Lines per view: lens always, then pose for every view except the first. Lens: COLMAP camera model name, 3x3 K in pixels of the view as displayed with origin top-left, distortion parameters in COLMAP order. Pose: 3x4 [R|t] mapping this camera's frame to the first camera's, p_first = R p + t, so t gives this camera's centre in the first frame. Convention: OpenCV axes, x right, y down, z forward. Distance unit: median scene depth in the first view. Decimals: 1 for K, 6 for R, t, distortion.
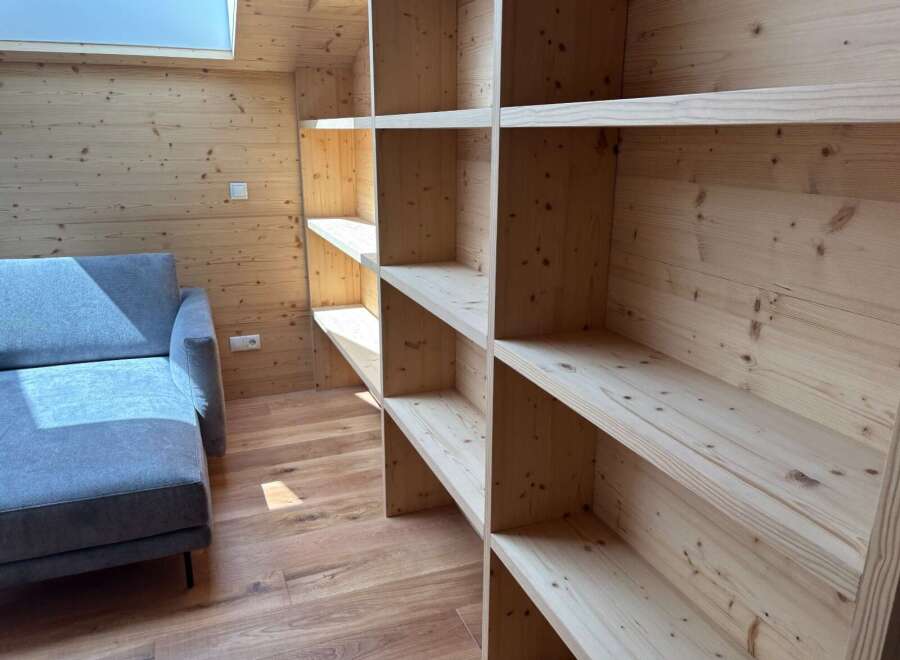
lens RADIAL K [[680.6, 0, 452.5], [0, 680.6, 327.5], [0, 0, 1]] dist [-0.007069, -0.009480]
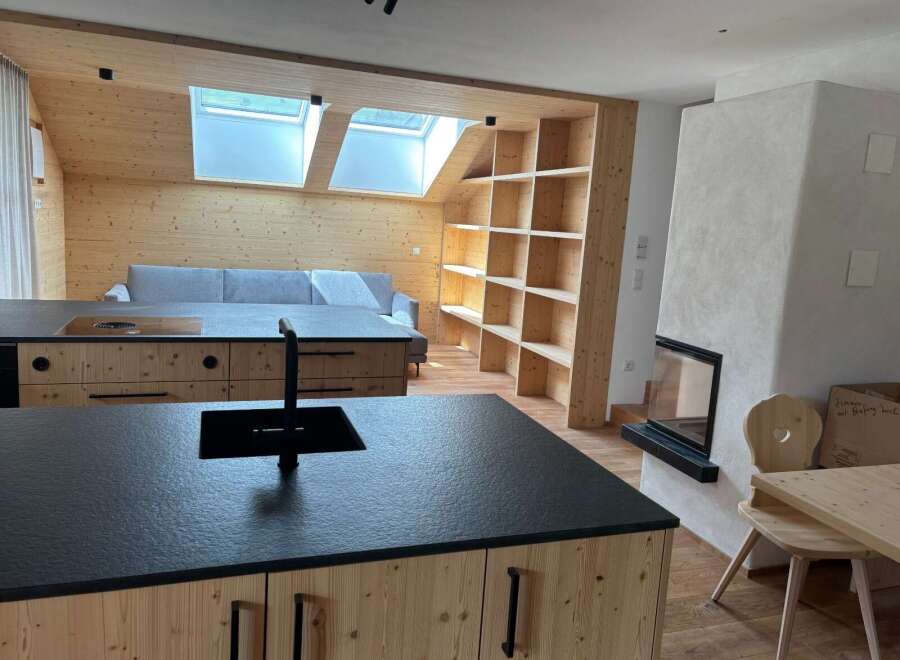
lens RADIAL K [[680.6, 0, 449.5], [0, 680.6, 333.2], [0, 0, 1]] dist [-0.007069, -0.009480]
pose [[0.997113, 0.065651, -0.038144, -0.100604], [-0.069581, 0.991158, -0.112982, 0.361209], [0.030389, 0.115310, 0.992865, -1.380198]]
